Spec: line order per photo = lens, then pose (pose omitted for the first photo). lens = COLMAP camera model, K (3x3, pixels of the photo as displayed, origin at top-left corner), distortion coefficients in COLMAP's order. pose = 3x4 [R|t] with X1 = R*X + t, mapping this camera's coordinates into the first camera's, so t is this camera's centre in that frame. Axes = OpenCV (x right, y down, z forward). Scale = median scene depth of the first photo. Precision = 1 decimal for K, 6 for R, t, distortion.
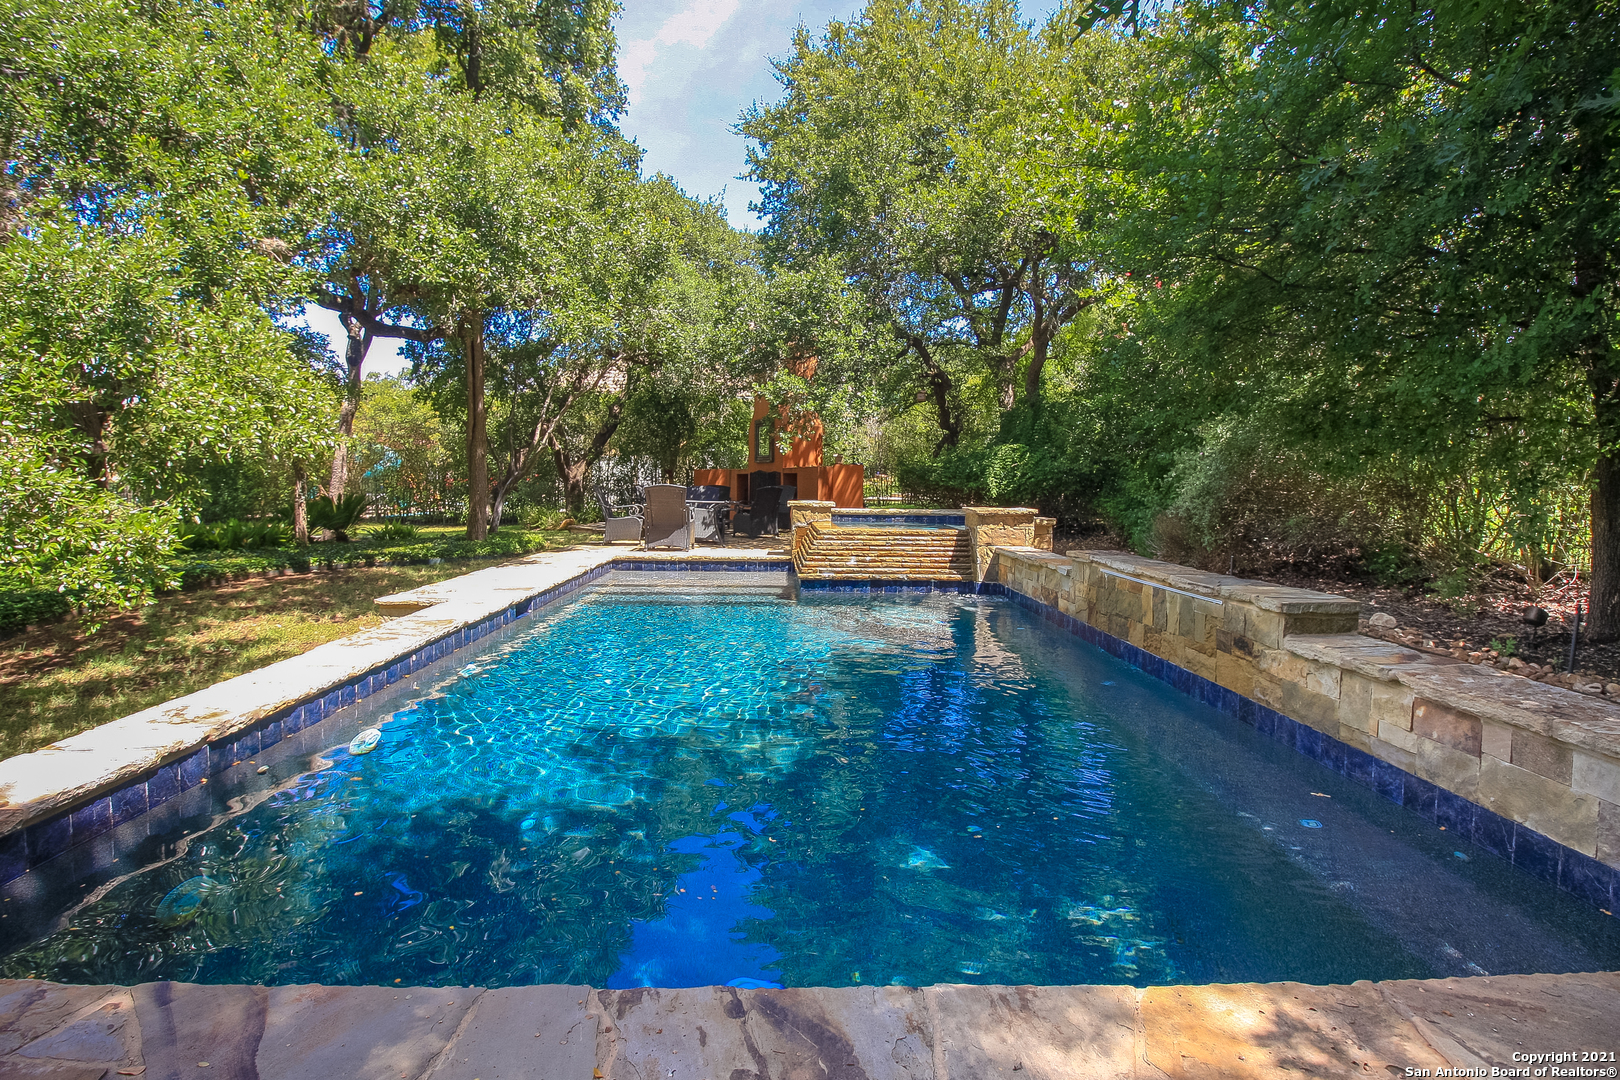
lens RADIAL K [[764.4, 0, 810.0], [0, 764.4, 515.8], [0, 0, 1]] dist [0.000304, -0.015569]
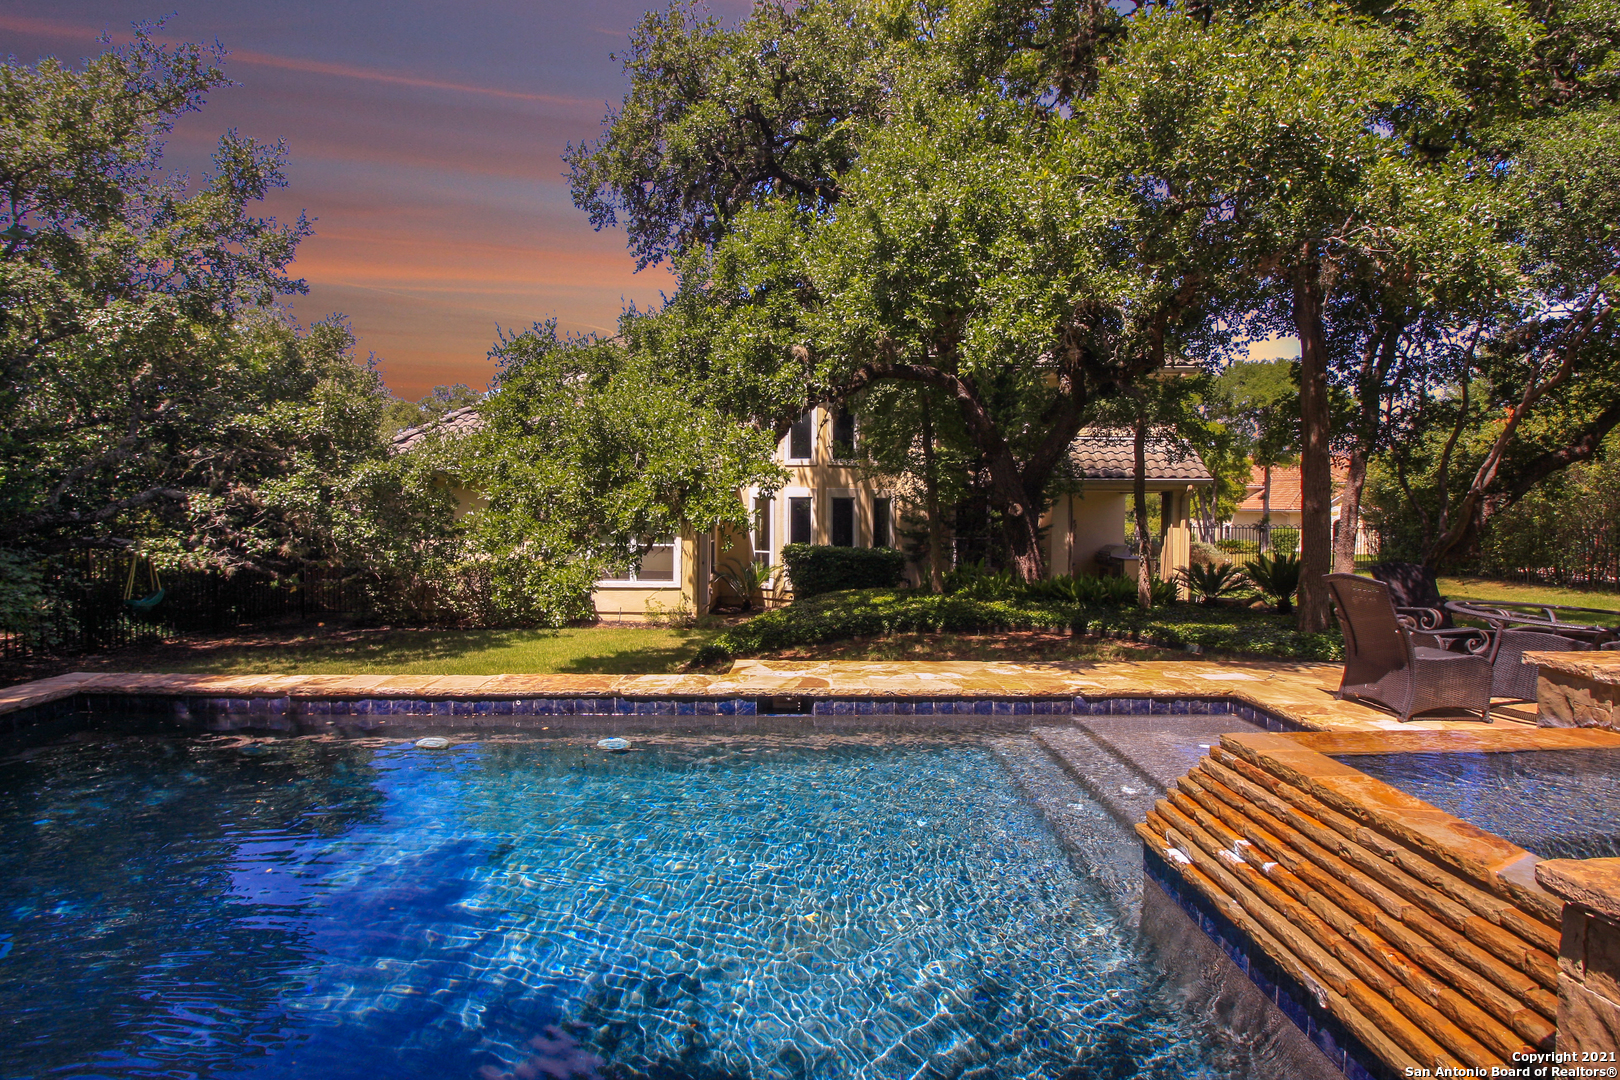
lens RADIAL K [[752.5, 0, 815.6], [0, 752.5, 518.8], [0, 0, 1]] dist [0.001706, -0.013793]
pose [[-0.002610, 0.006019, -0.999978, 0.385267], [-0.051036, 0.998678, 0.006144, -0.079123], [0.998693, 0.051051, -0.002300, 0.817592]]
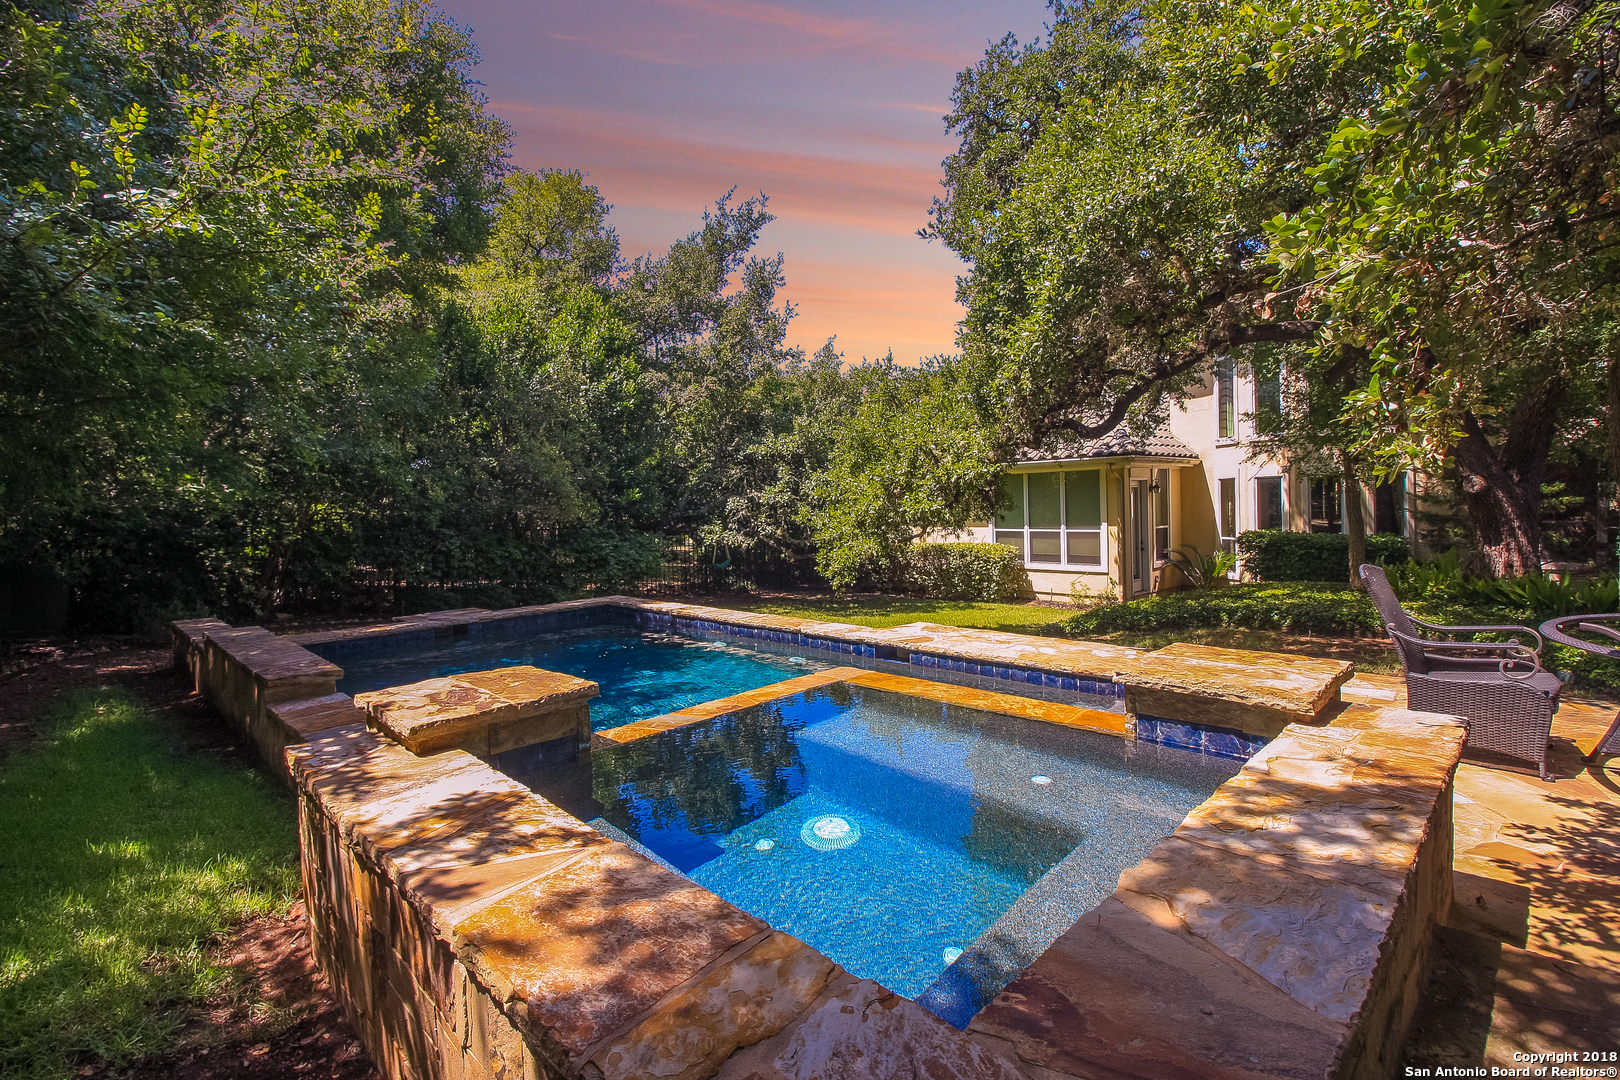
lens RADIAL K [[764.4, 0, 810.0], [0, 764.4, 515.8], [0, 0, 1]] dist [0.000304, -0.015569]
pose [[-0.732176, 0.025715, -0.680630, 0.372670], [-0.007149, 0.998942, 0.045433, -0.104027], [0.681078, 0.038131, -0.731217, 1.378226]]
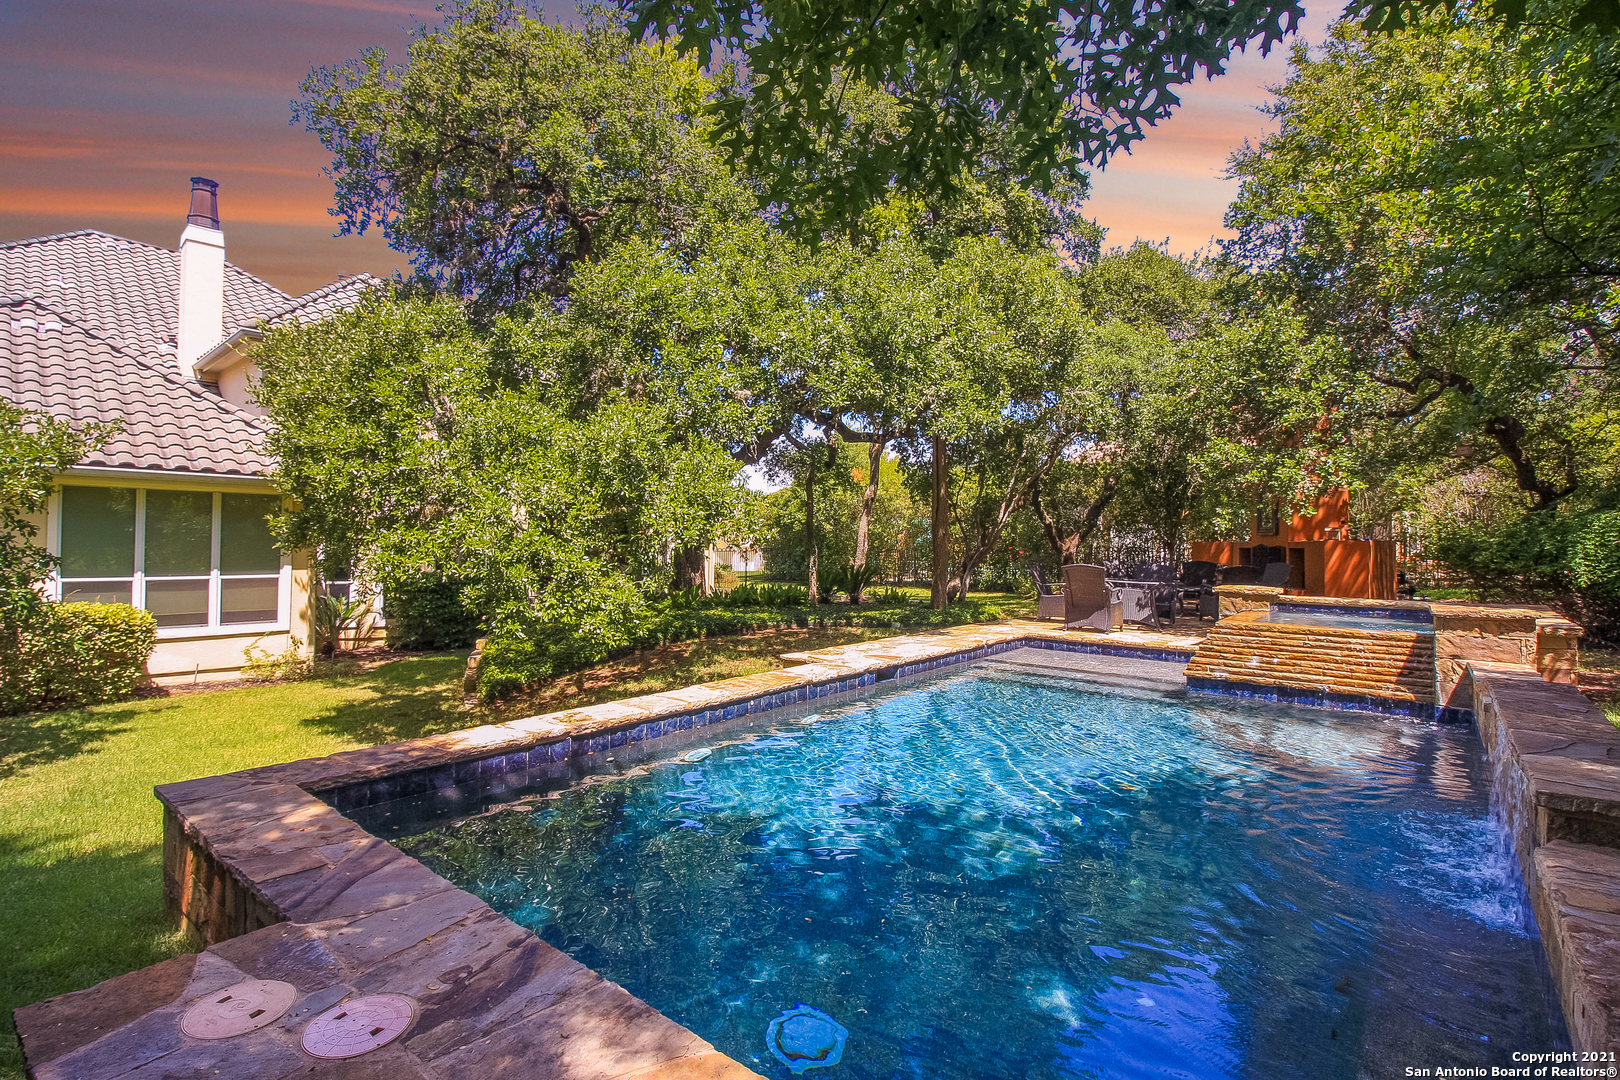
lens RADIAL K [[764.4, 0, 810.0], [0, 764.4, 515.8], [0, 0, 1]] dist [0.000304, -0.015569]
pose [[0.756019, -0.023008, -0.654146, 0.242324], [-0.032619, 0.996816, -0.072760, -0.025020], [0.653737, 0.076345, 0.752861, 0.022112]]
